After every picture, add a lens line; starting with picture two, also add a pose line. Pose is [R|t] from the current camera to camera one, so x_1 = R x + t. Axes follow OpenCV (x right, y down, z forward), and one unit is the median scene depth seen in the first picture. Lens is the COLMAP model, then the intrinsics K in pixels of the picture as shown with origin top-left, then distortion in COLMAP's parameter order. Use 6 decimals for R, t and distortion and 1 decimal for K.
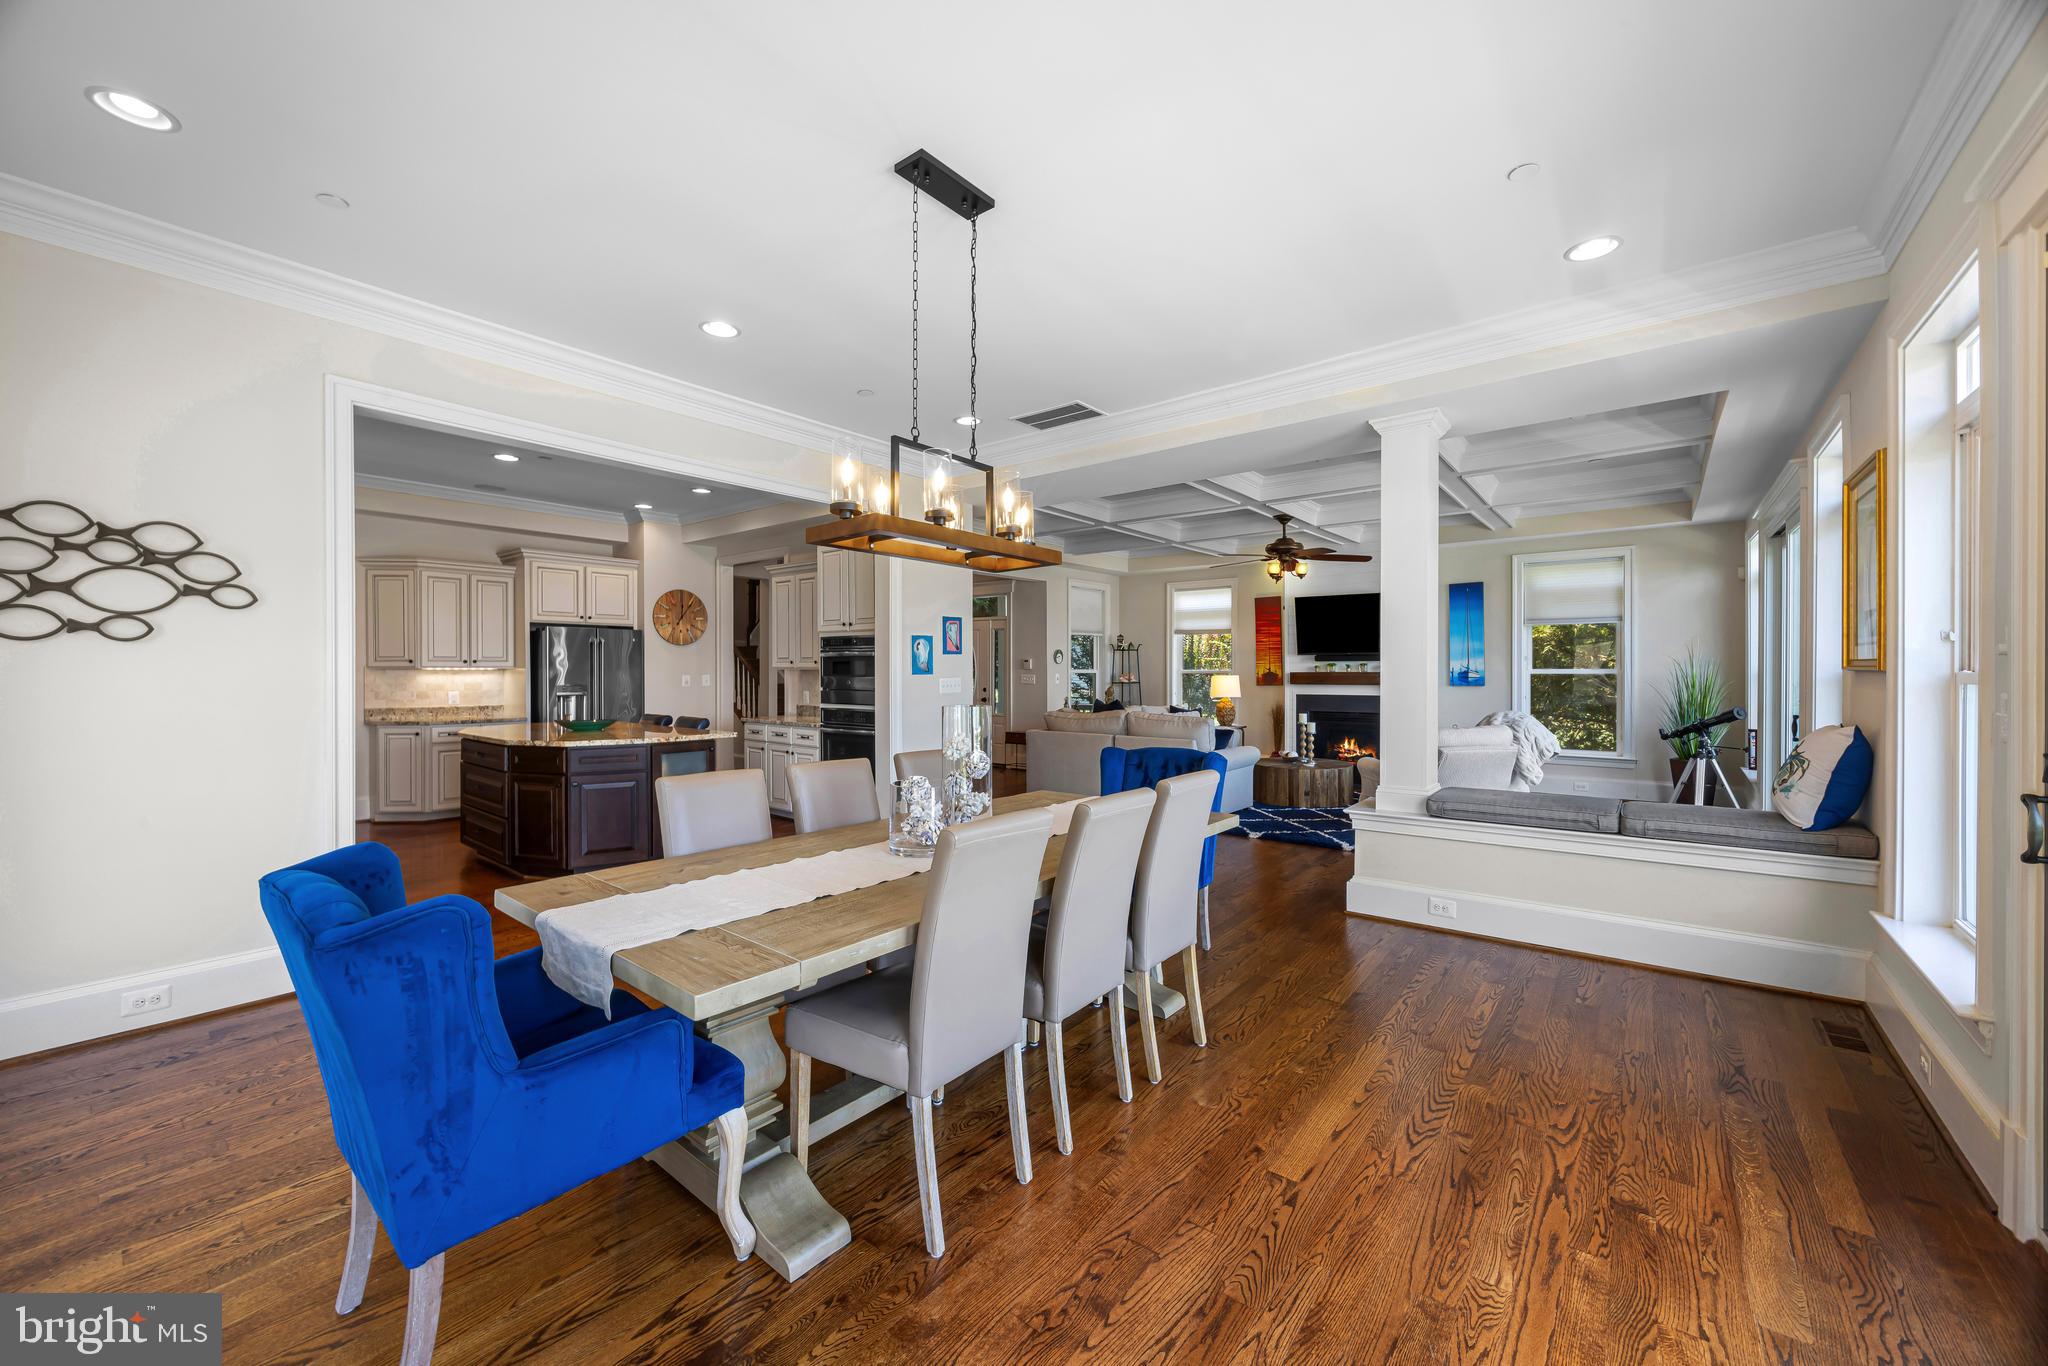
lens RADIAL K [[785.0, 0, 1025.9], [0, 785.0, 671.3], [0, 0, 1]] dist [-0.000444, -0.000026]
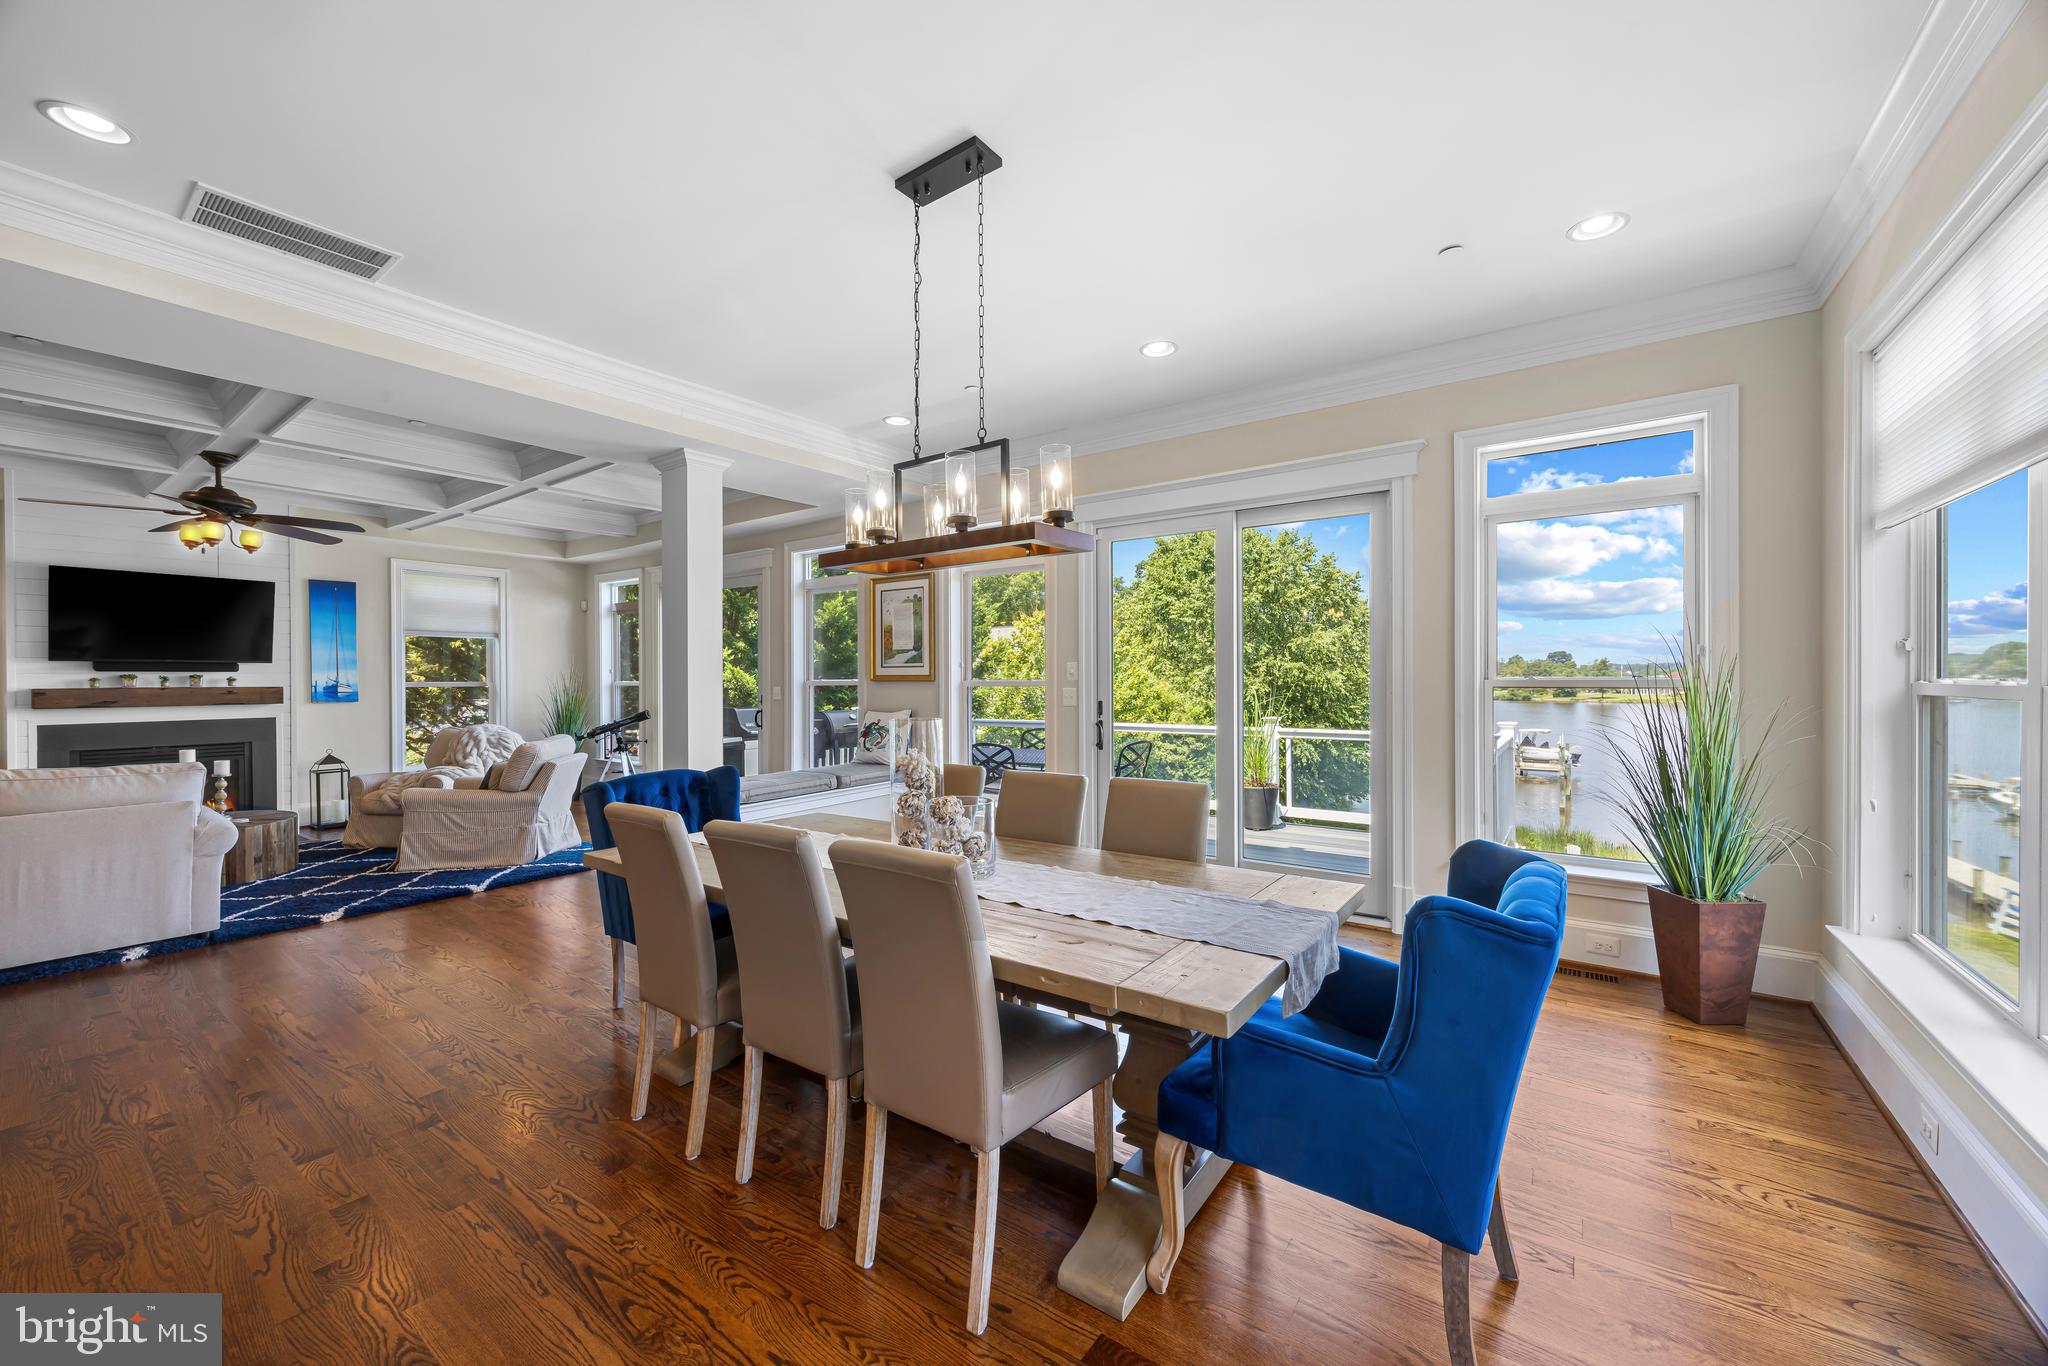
lens RADIAL K [[785.0, 0, 1039.9], [0, 785.0, 673.0], [0, 0, 1]] dist [-0.000444, -0.000026]
pose [[-0.060123, 0.009938, 0.998141, -0.333092], [0.007121, 0.999929, -0.009527, 0.000305], [-0.998166, 0.006535, -0.060190, 0.297088]]
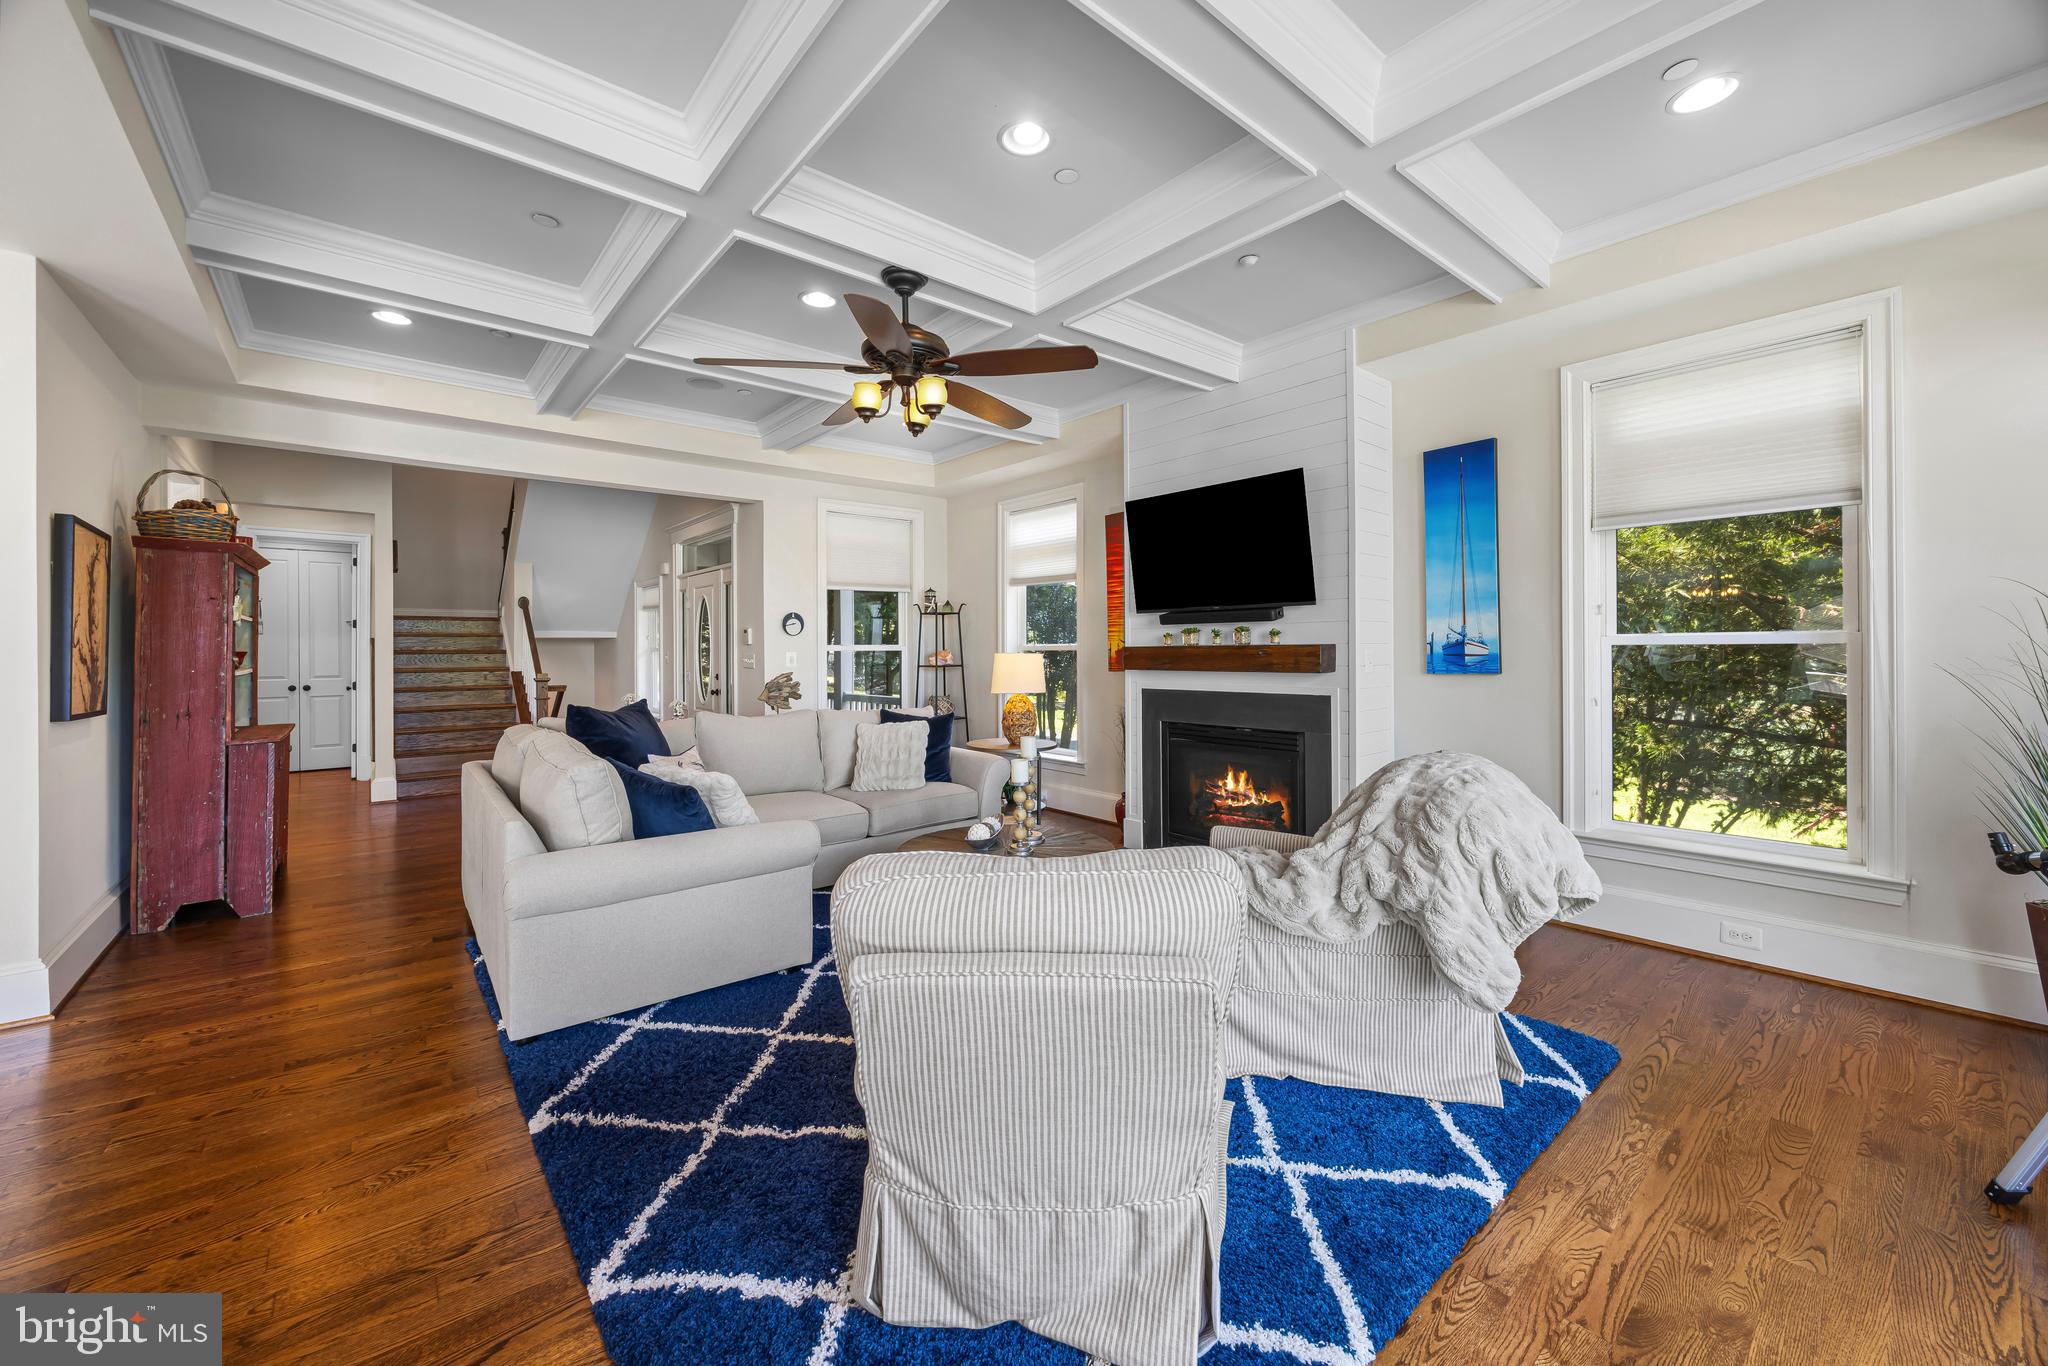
lens RADIAL K [[785.0, 0, 1039.0], [0, 785.0, 651.2], [0, 0, 1]] dist [-0.000444, -0.000026]
pose [[0.980331, -0.004785, -0.197303, 0.419968], [0.004847, 0.999988, -0.000168, 0.004606], [0.197302, -0.000791, 0.980342, 0.520604]]
